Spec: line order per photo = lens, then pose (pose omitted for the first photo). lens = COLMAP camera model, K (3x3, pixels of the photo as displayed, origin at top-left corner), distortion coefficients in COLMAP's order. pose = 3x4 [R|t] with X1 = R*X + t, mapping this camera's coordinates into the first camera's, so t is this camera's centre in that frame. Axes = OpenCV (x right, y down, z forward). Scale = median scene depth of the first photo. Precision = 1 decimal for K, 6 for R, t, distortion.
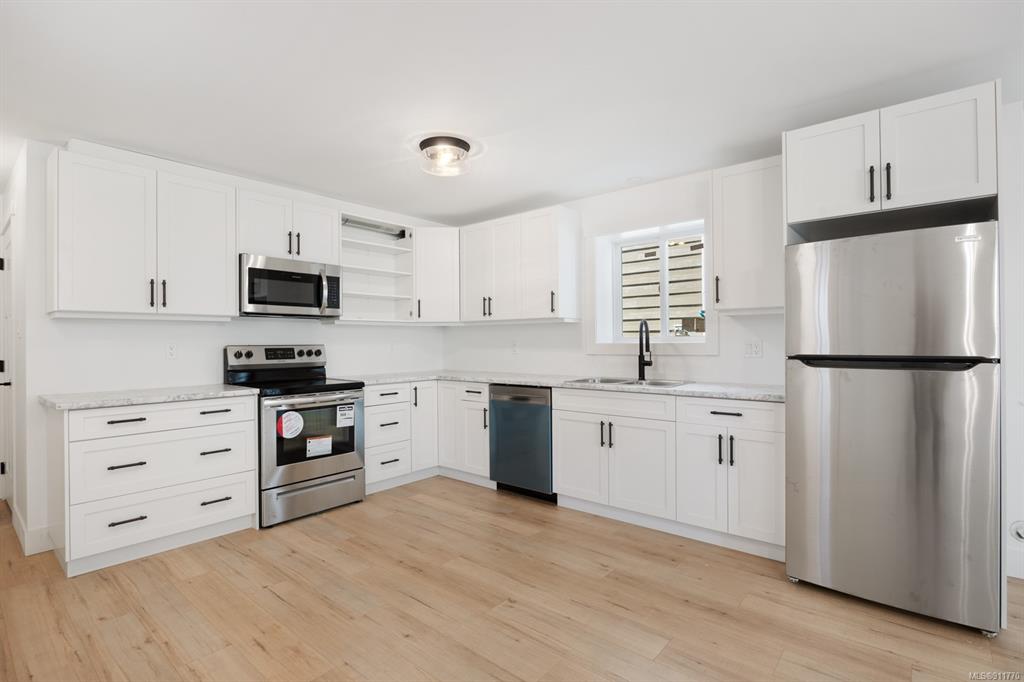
lens RADIAL K [[518.4, 0, 510.8], [0, 518.4, 349.1], [0, 0, 1]] dist [-0.000236, 0.000221]
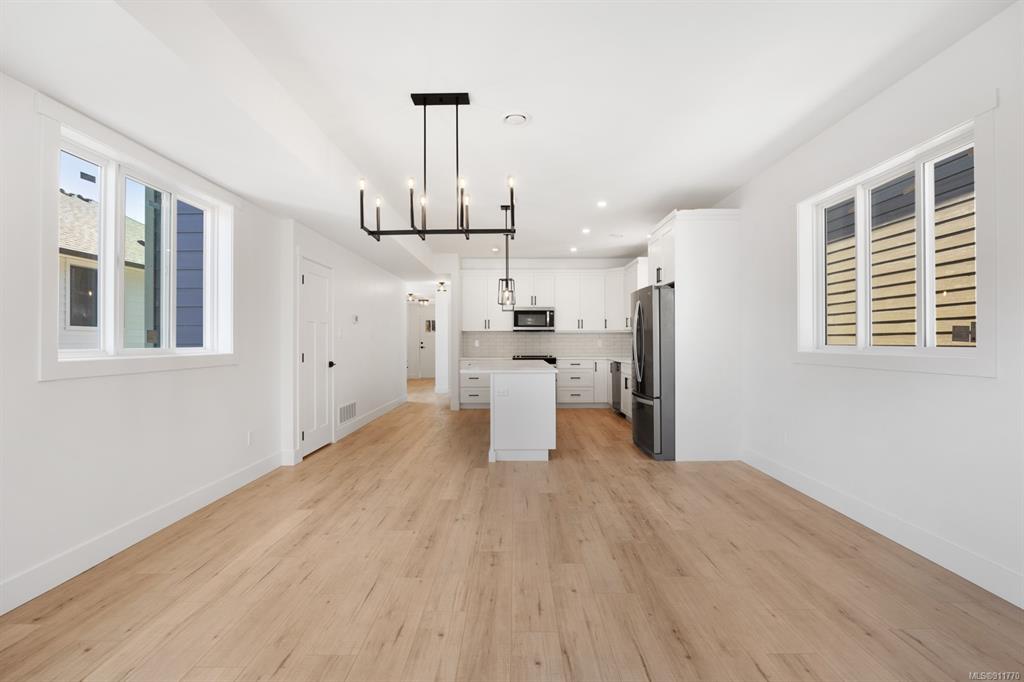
lens RADIAL K [[480.4, 0, 512.0], [0, 480.4, 341.0], [0, 0, 1]] dist [-0.089889, -0.000342]
pose [[0.665783, 0.002277, -0.746142, 1.414949], [-0.016633, 0.999792, -0.011790, 0.018300], [0.745960, 0.020261, 0.665683, -0.701591]]
